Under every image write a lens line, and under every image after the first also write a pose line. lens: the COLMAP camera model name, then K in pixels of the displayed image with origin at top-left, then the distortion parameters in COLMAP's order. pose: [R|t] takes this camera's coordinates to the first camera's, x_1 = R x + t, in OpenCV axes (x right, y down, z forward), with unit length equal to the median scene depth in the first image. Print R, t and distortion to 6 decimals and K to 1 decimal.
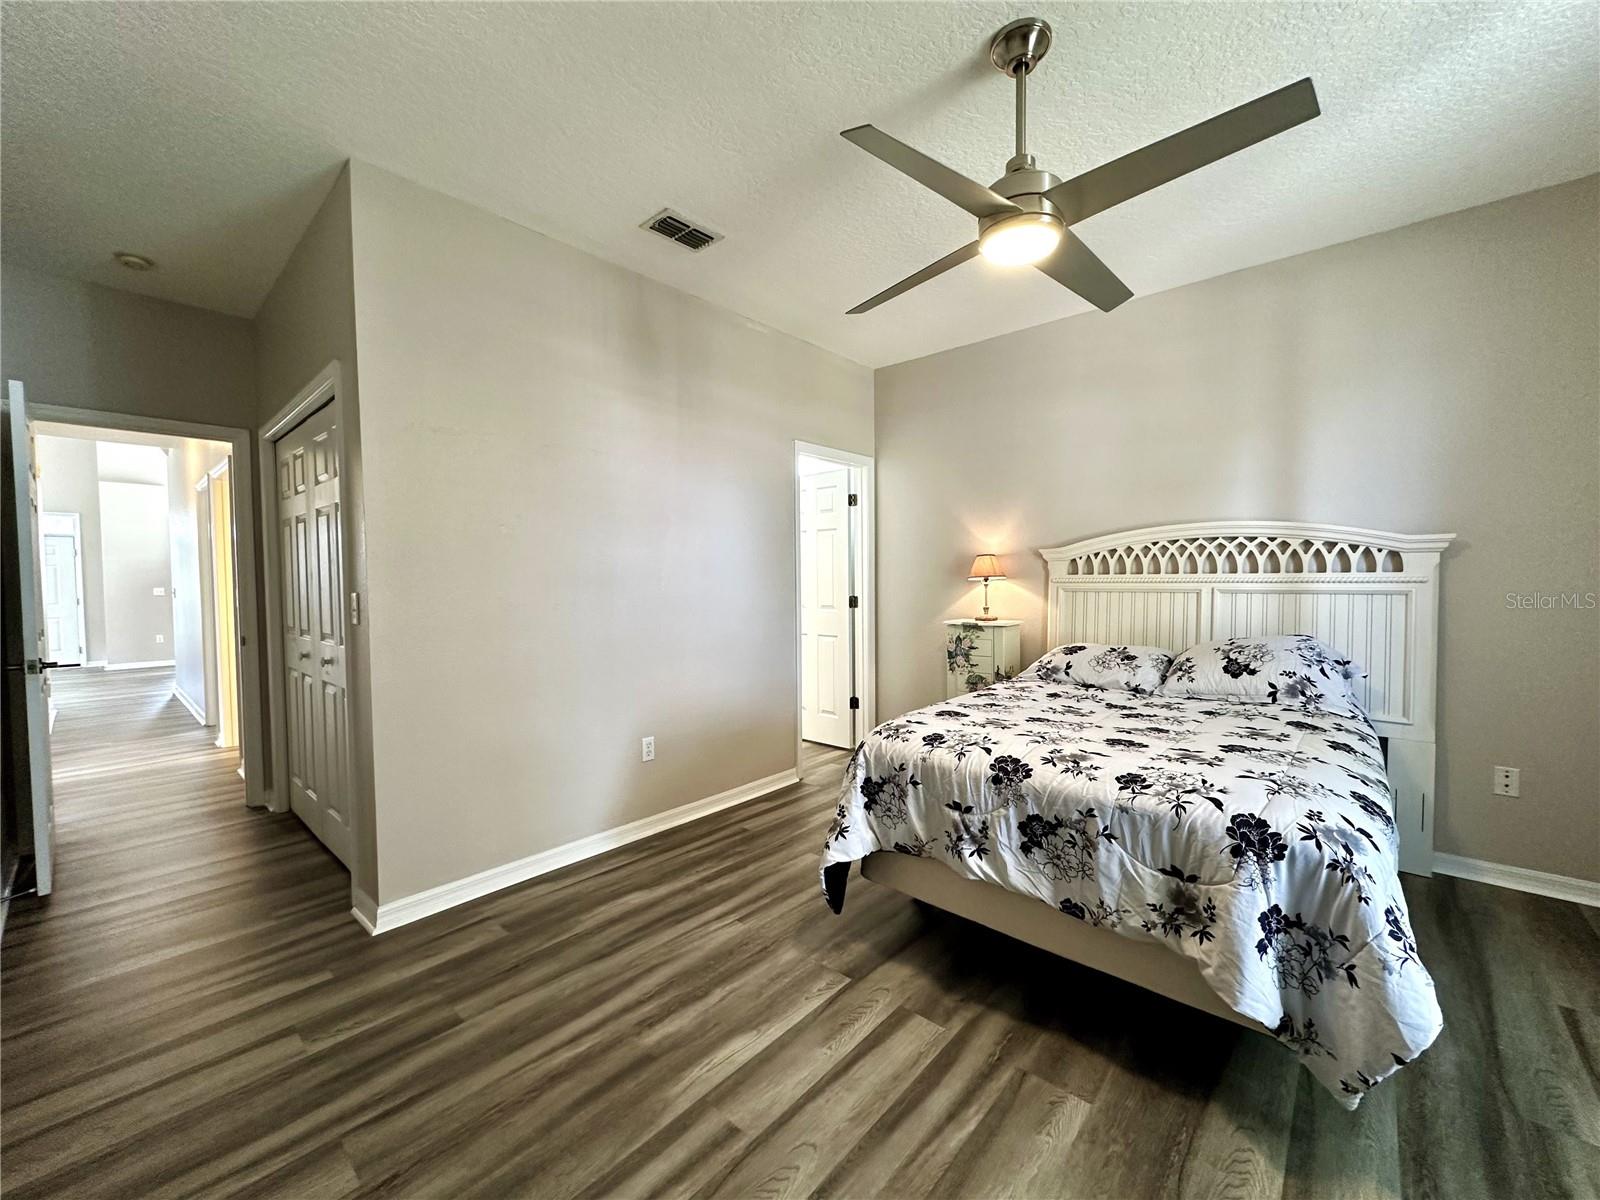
lens RADIAL K [[666.0, 0, 813.6], [0, 666.0, 598.9], [0, 0, 1]] dist [-0.000881, 0.001184]
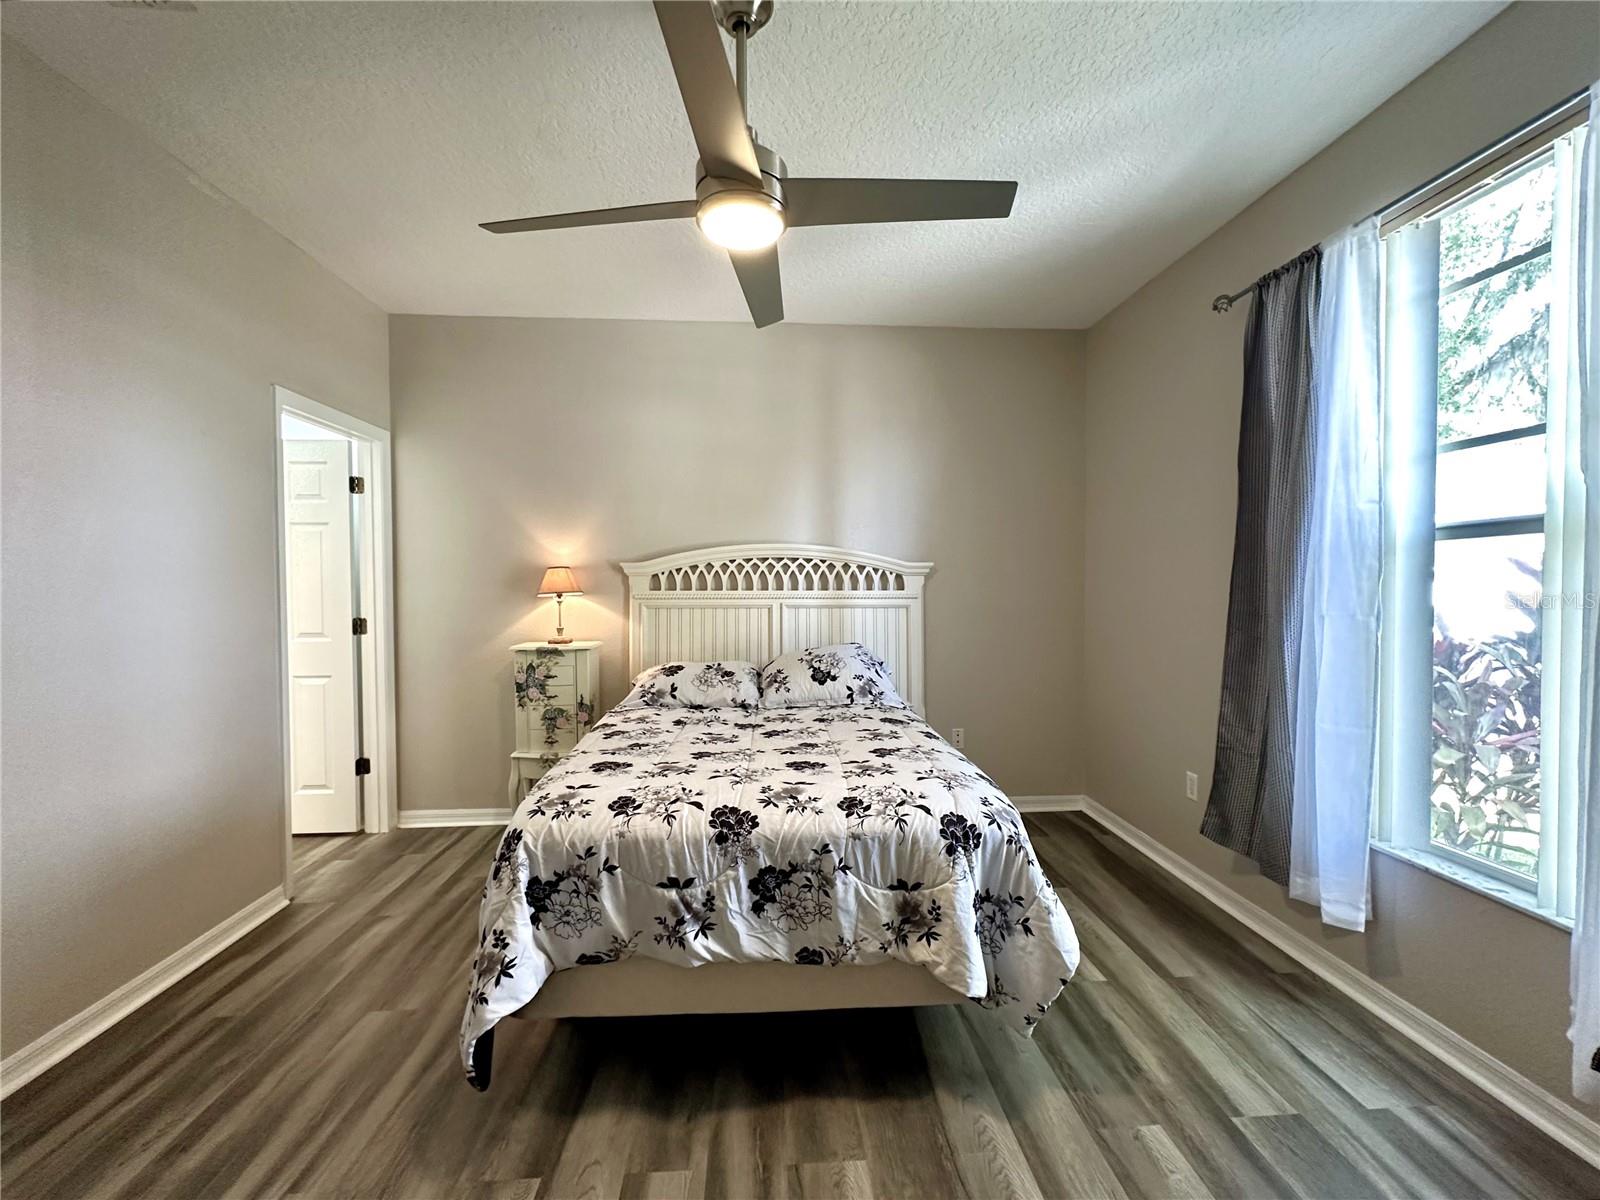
lens RADIAL K [[666.0, 0, 813.6], [0, 666.0, 598.9], [0, 0, 1]] dist [-0.000881, 0.001184]
pose [[0.694673, -0.008996, 0.719269, -0.248652], [0.017067, 0.999846, -0.003979, -0.029669], [-0.719123, 0.015040, 0.694720, 0.306765]]
